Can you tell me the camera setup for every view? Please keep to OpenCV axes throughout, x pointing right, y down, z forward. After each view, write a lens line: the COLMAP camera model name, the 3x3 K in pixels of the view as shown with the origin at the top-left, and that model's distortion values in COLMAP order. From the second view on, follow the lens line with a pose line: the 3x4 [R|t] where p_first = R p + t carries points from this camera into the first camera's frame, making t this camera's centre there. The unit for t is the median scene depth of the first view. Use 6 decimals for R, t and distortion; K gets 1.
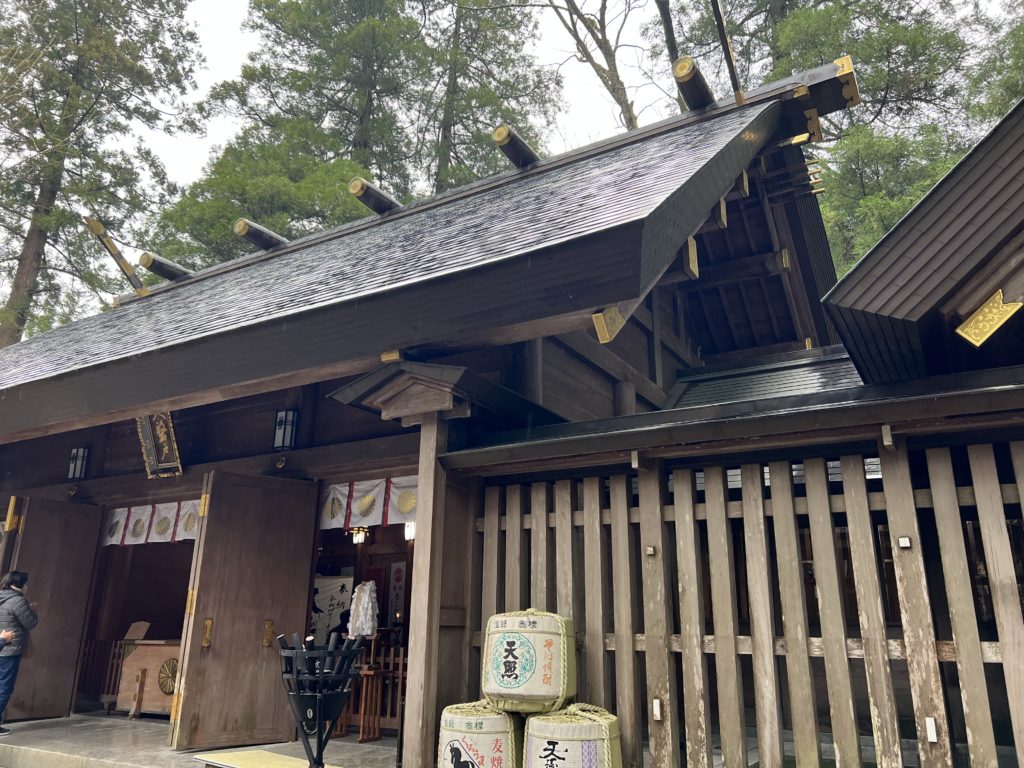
lens RADIAL K [[766.5, 0, 508.5], [0, 766.5, 382.0], [0, 0, 1]] dist [0.058988, -0.063012]
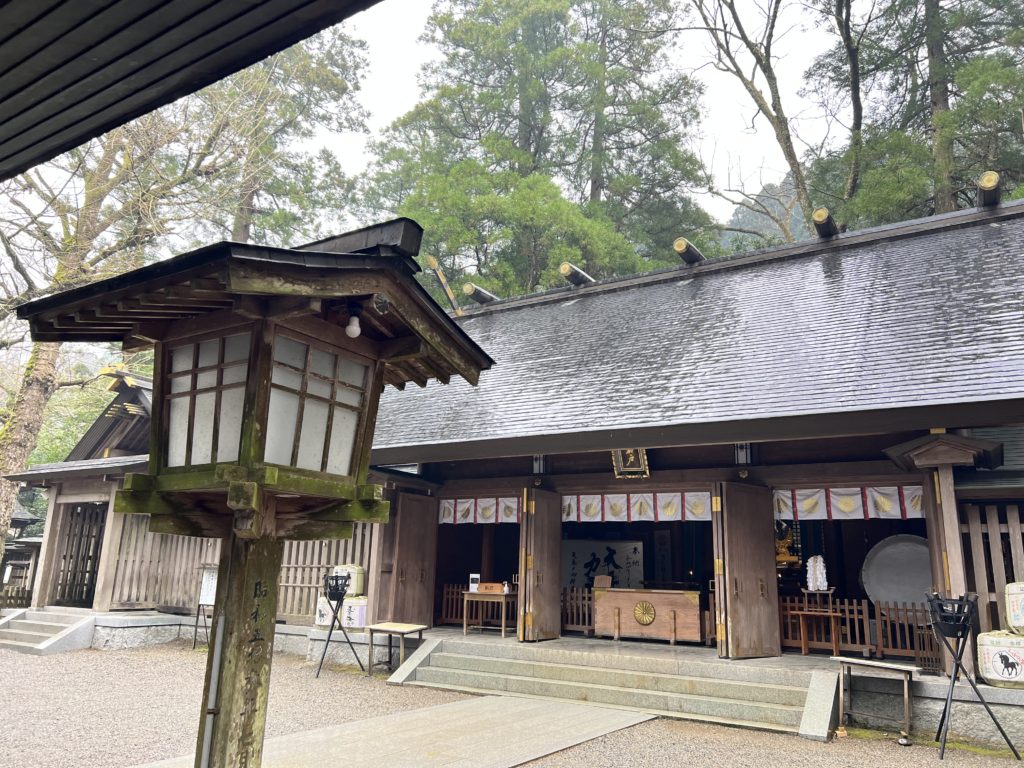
lens RADIAL K [[766.5, 0, 508.5], [0, 766.5, 382.0], [0, 0, 1]] dist [0.058988, -0.063012]
pose [[0.999754, 0.013642, -0.017488, -0.721583], [-0.012562, 0.998092, 0.060448, -0.156429], [0.018279, -0.060213, 0.998018, -0.477649]]
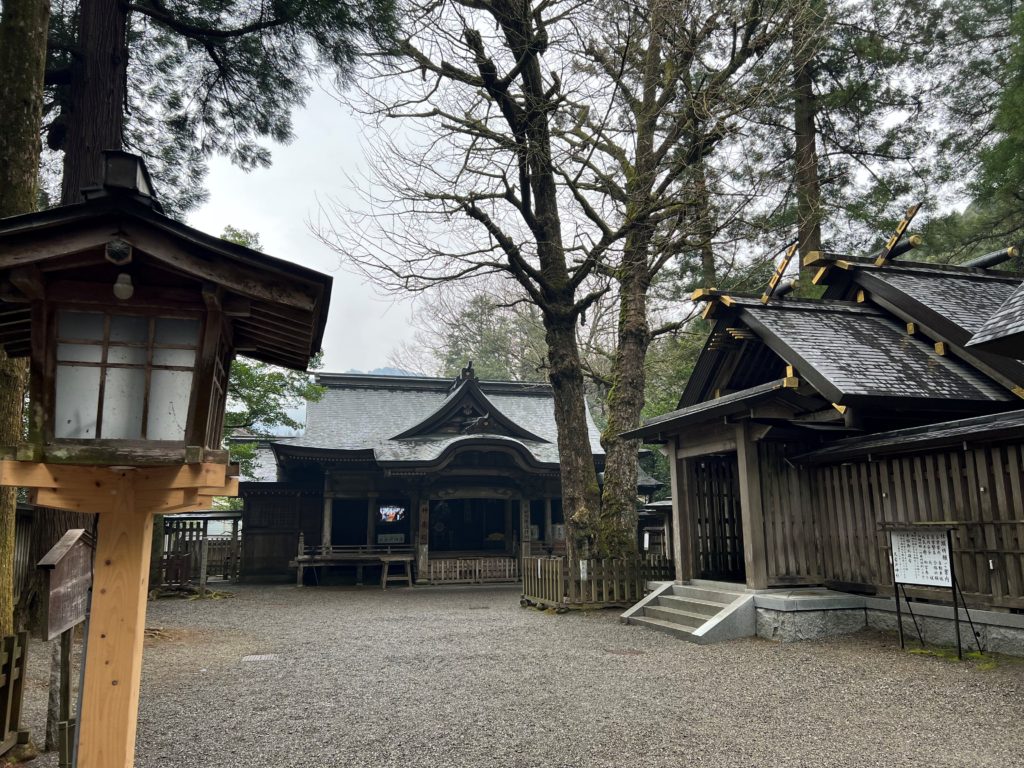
lens RADIAL K [[766.5, 0, 508.5], [0, 766.5, 382.0], [0, 0, 1]] dist [0.058988, -0.063012]
pose [[0.731590, -0.148144, -0.665454, -1.083277], [0.224765, 0.973942, 0.030285, 0.011664], [0.643627, -0.171727, 0.745824, 0.077620]]
